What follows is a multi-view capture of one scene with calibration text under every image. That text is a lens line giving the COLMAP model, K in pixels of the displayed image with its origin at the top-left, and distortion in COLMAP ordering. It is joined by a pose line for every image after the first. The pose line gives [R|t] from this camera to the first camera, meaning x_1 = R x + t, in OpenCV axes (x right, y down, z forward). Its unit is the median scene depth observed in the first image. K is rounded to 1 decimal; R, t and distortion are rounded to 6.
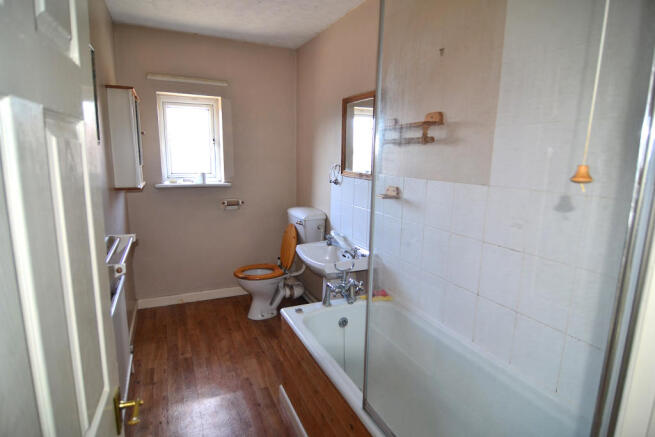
lens RADIAL K [[356.1, 0, 329.1], [0, 356.1, 221.2], [0, 0, 1]] dist [-0.004825, -0.012805]
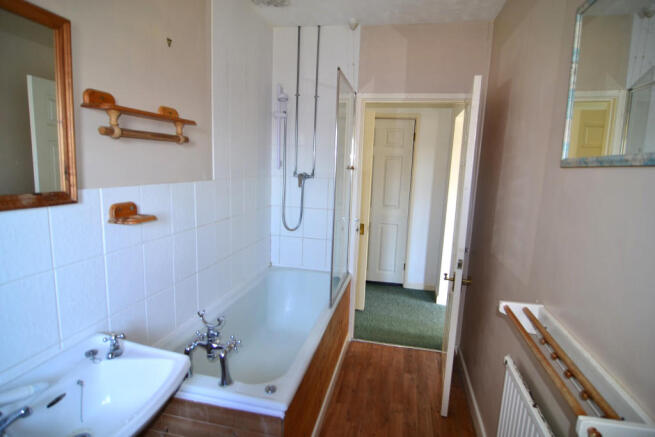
lens RADIAL K [[356.1, 0, 329.1], [0, 356.1, 221.2], [0, 0, 1]] dist [-0.004825, -0.012805]
pose [[-0.801515, -0.150640, 0.578689, -0.683427], [0.044010, 0.950263, 0.308322, -0.314666], [-0.596353, 0.272593, -0.755021, 1.647914]]
